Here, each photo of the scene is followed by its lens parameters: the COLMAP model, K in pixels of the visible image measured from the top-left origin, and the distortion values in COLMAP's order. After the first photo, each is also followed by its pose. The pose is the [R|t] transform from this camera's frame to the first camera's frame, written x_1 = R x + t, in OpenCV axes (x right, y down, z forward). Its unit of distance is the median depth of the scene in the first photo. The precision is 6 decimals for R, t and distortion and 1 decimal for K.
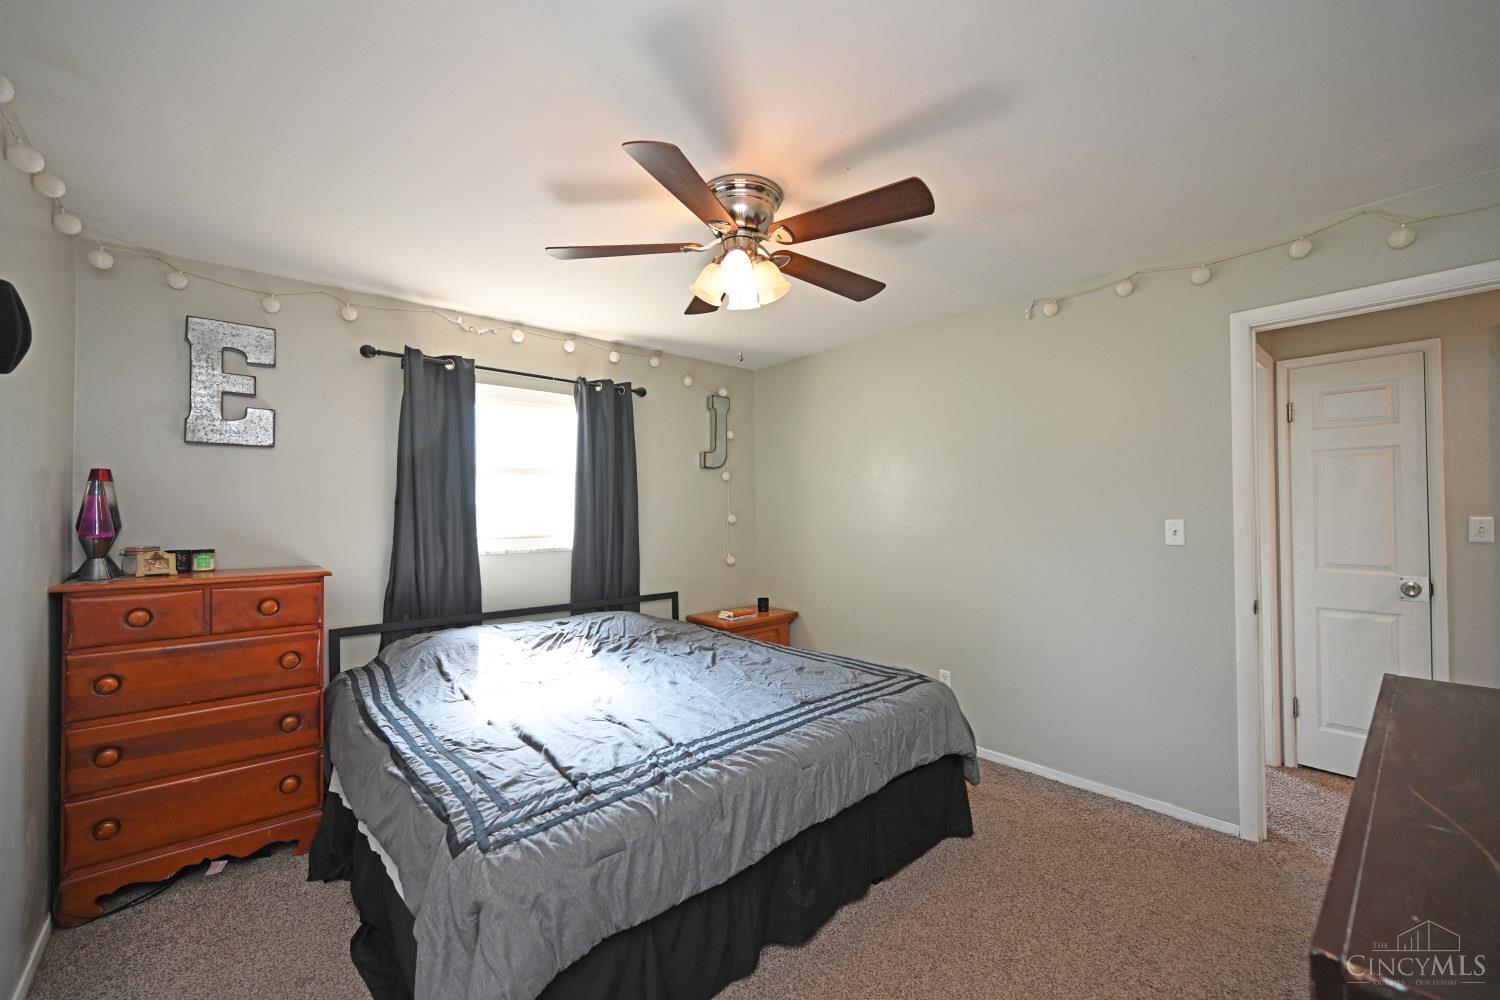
lens RADIAL K [[598.1, 0, 748.0], [0, 598.1, 501.6], [0, 0, 1]] dist [-0.000095, 0.000097]
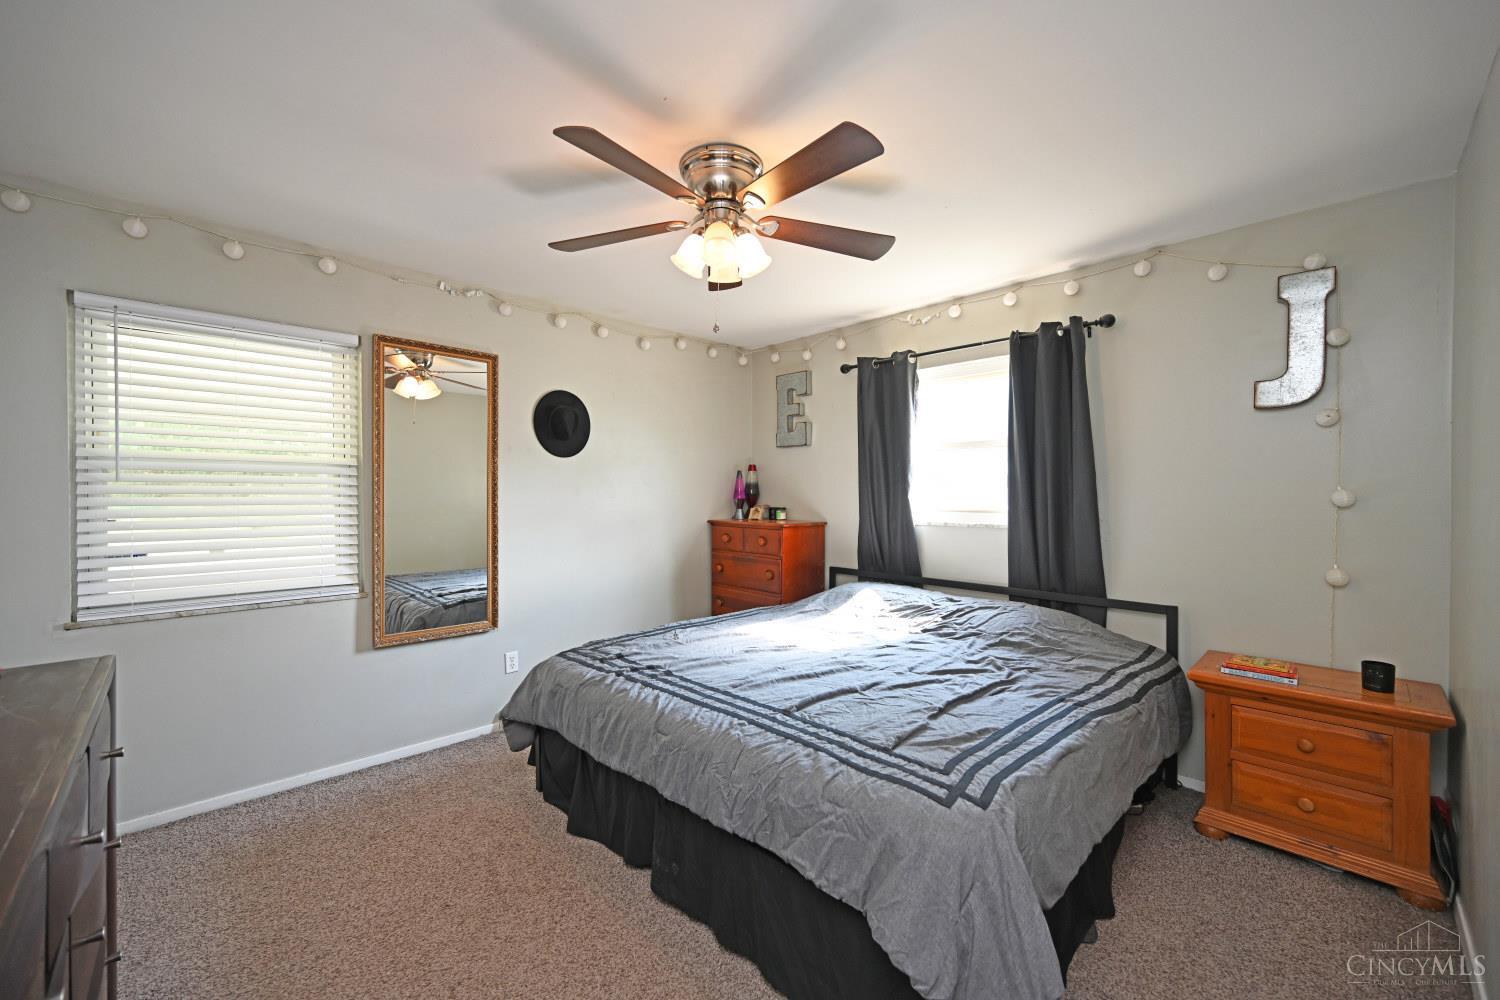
lens RADIAL K [[598.1, 0, 755.0], [0, 598.1, 495.8], [0, 0, 1]] dist [-0.000095, 0.000097]
pose [[0.048443, 0.011772, -0.998757, 0.715190], [0.016000, 0.999793, 0.012561, 0.018852], [0.998698, -0.016589, 0.048245, 0.713481]]
